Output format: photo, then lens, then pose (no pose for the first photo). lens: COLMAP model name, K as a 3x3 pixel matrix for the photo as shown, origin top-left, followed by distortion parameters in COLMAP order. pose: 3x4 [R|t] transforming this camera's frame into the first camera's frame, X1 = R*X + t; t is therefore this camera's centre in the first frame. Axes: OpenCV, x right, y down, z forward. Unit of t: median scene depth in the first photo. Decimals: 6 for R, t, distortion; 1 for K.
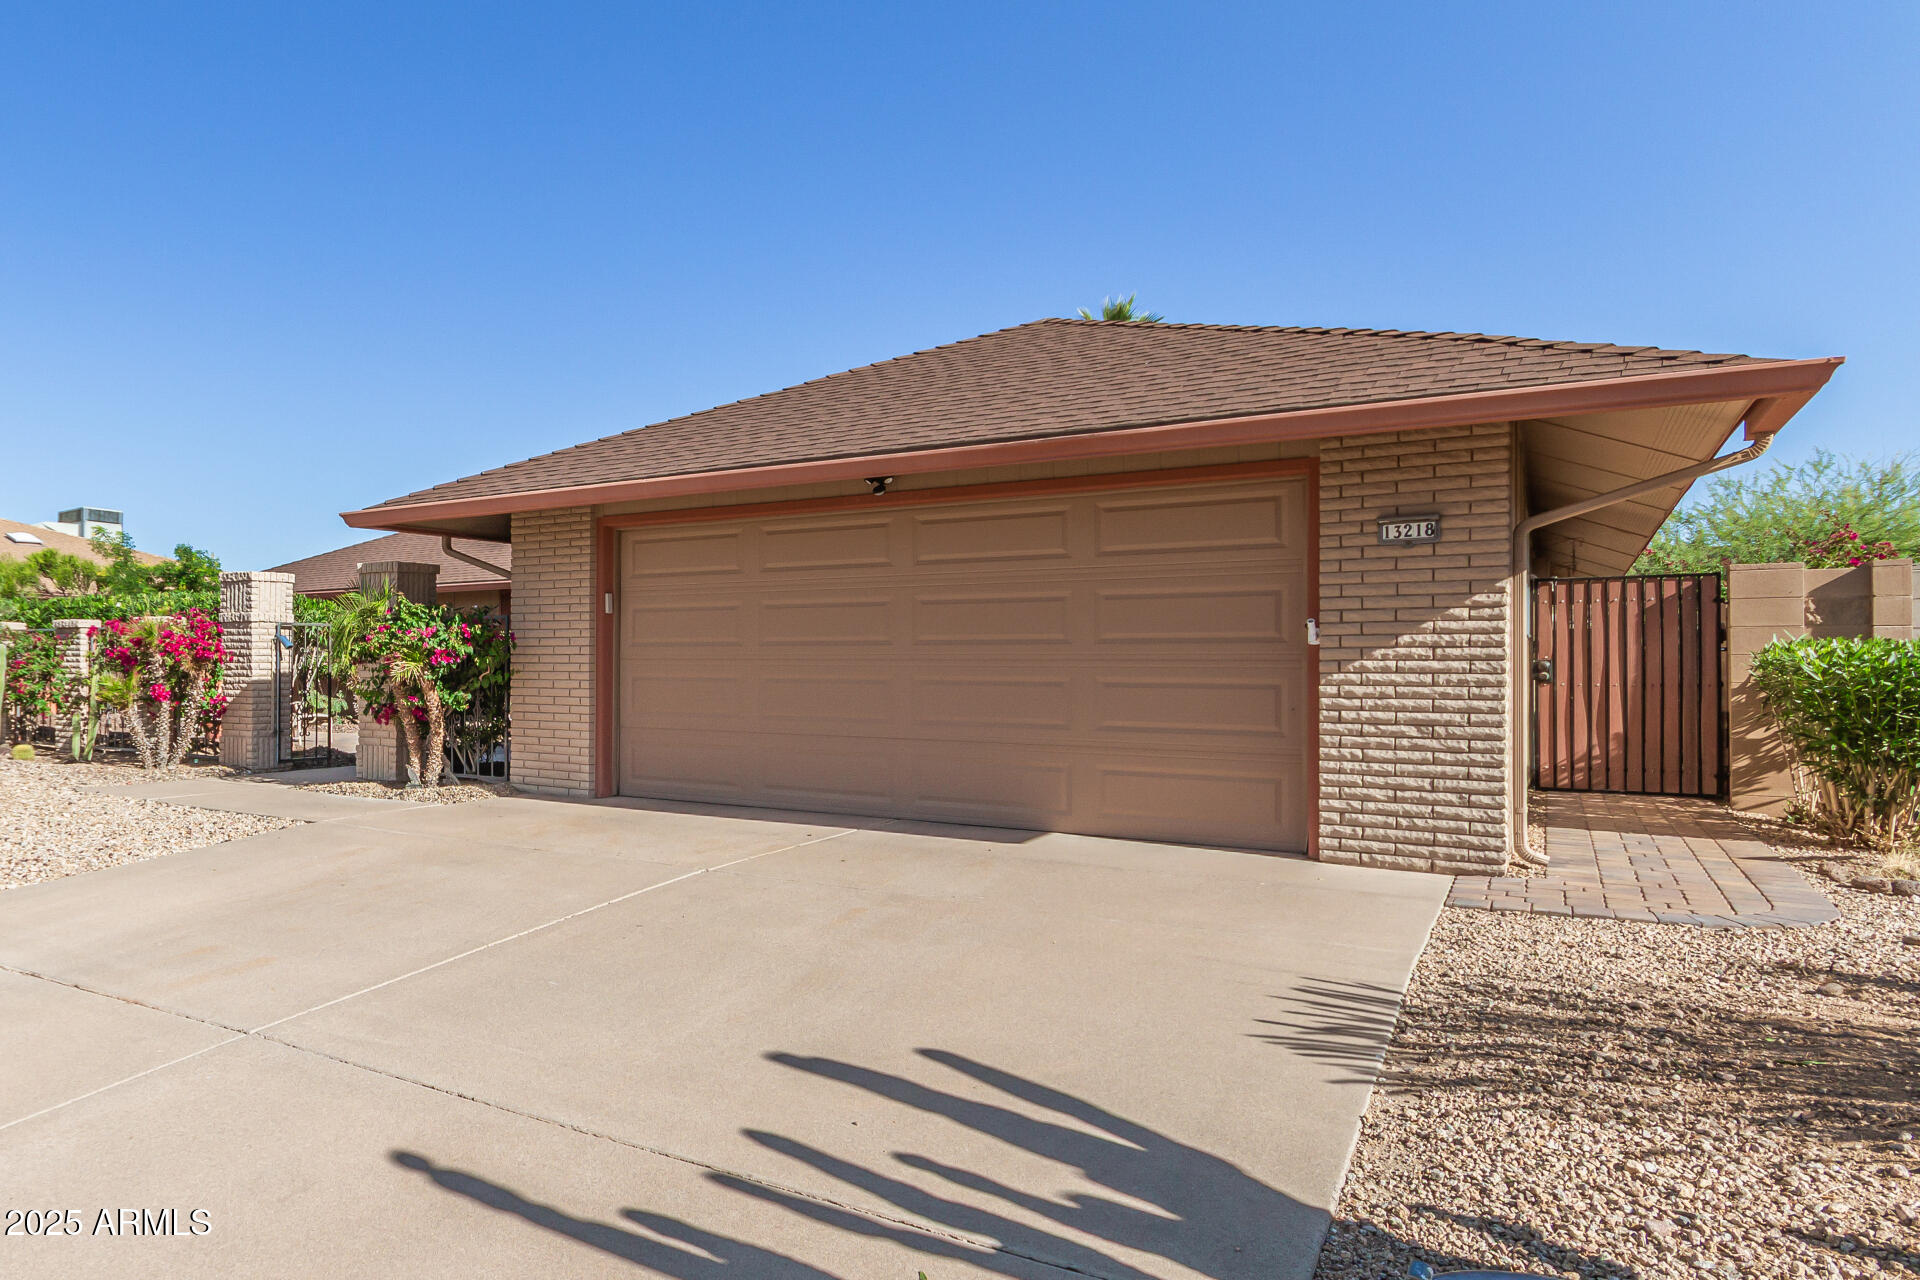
lens RADIAL K [[905.4, 0, 960.0], [0, 905.4, 640.1], [0, 0, 1]] dist [-0.000127, 0.000022]
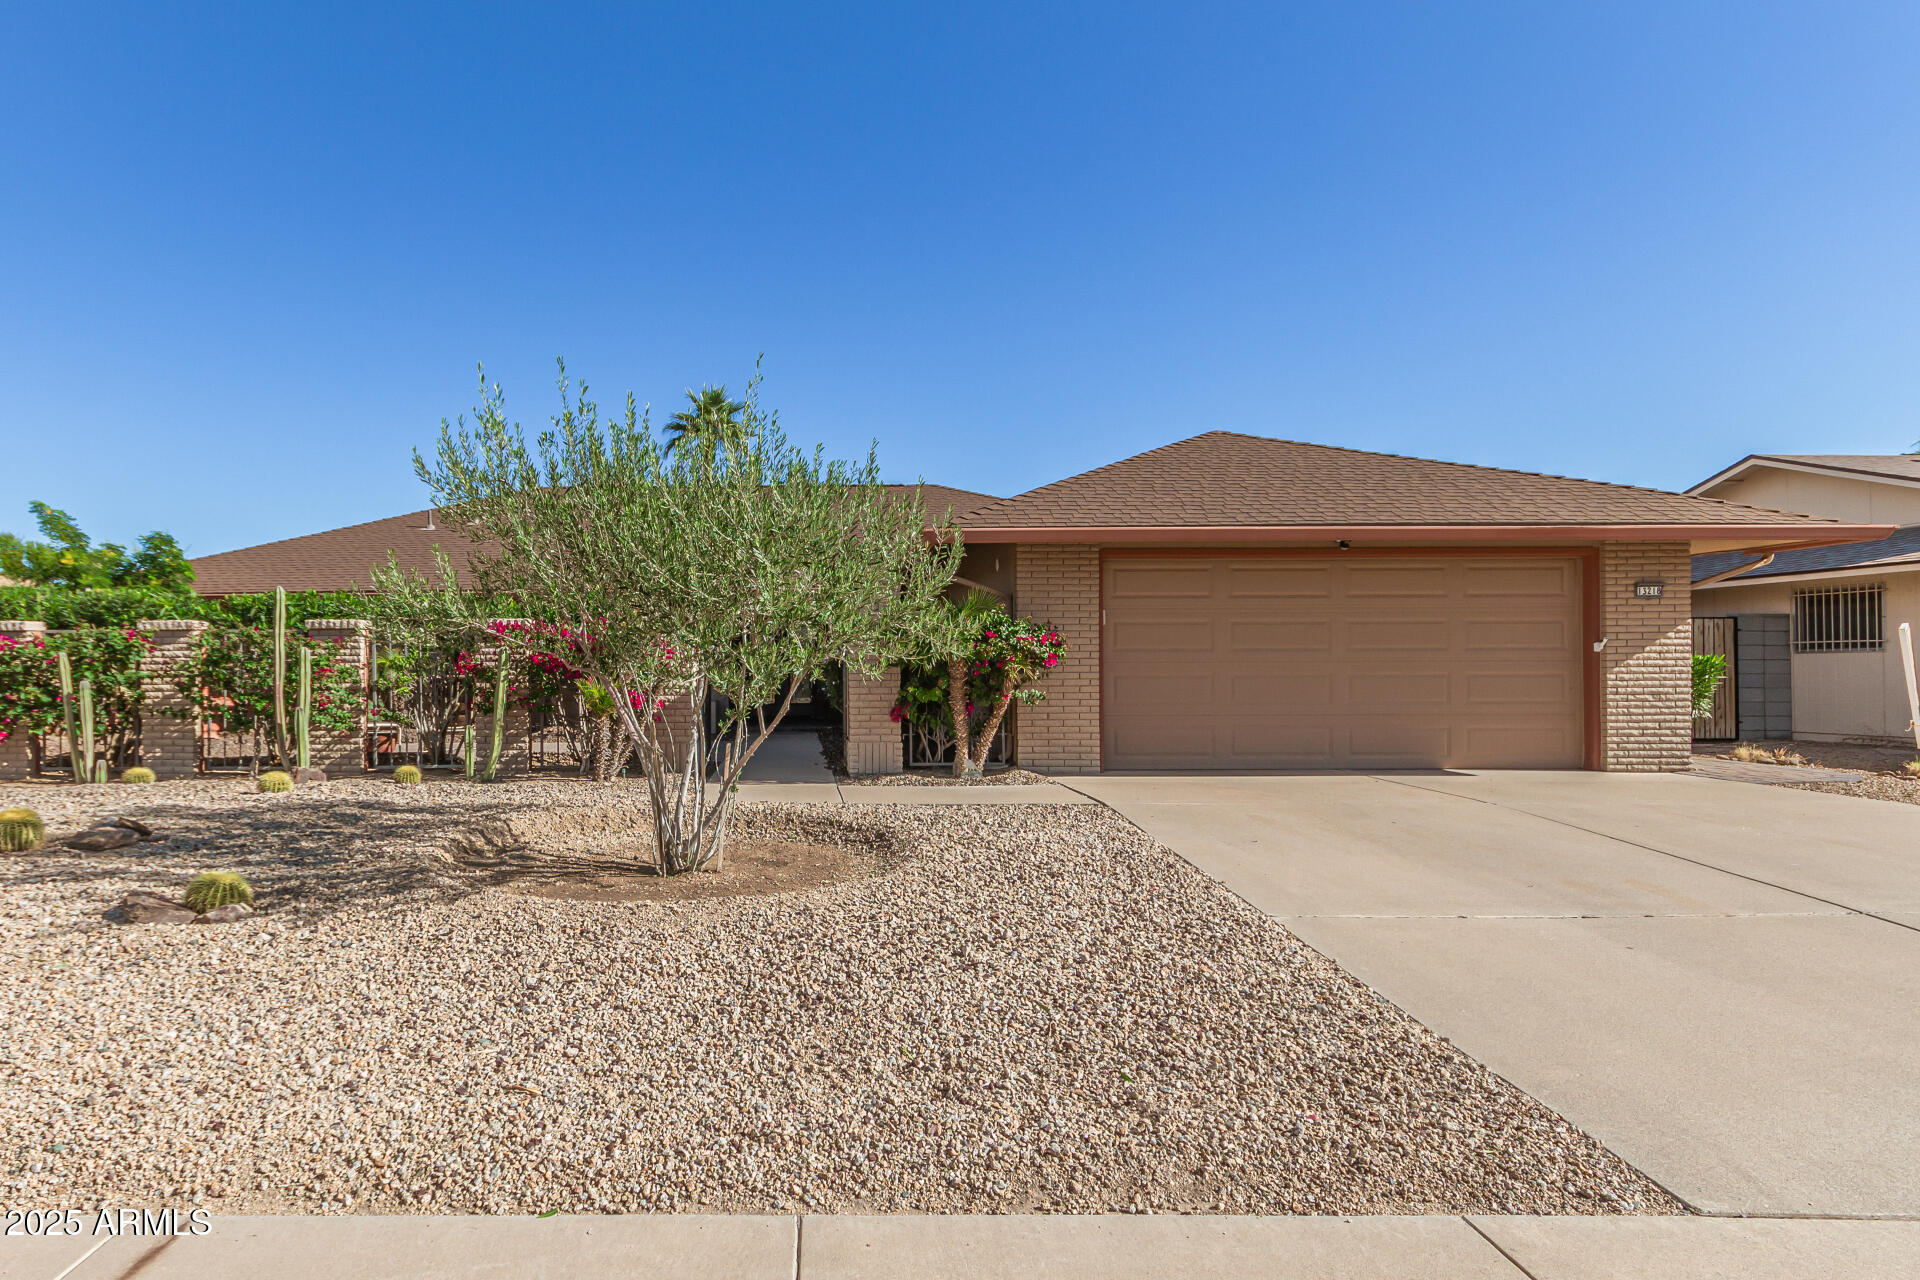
lens RADIAL K [[905.4, 0, 957.8], [0, 905.4, 643.5], [0, 0, 1]] dist [-0.000127, 0.000022]
pose [[0.907770, 0.007710, 0.419397, -1.567654], [-0.004350, 0.999950, -0.008966, 0.010902], [-0.419445, 0.006315, 0.907759, -0.099896]]
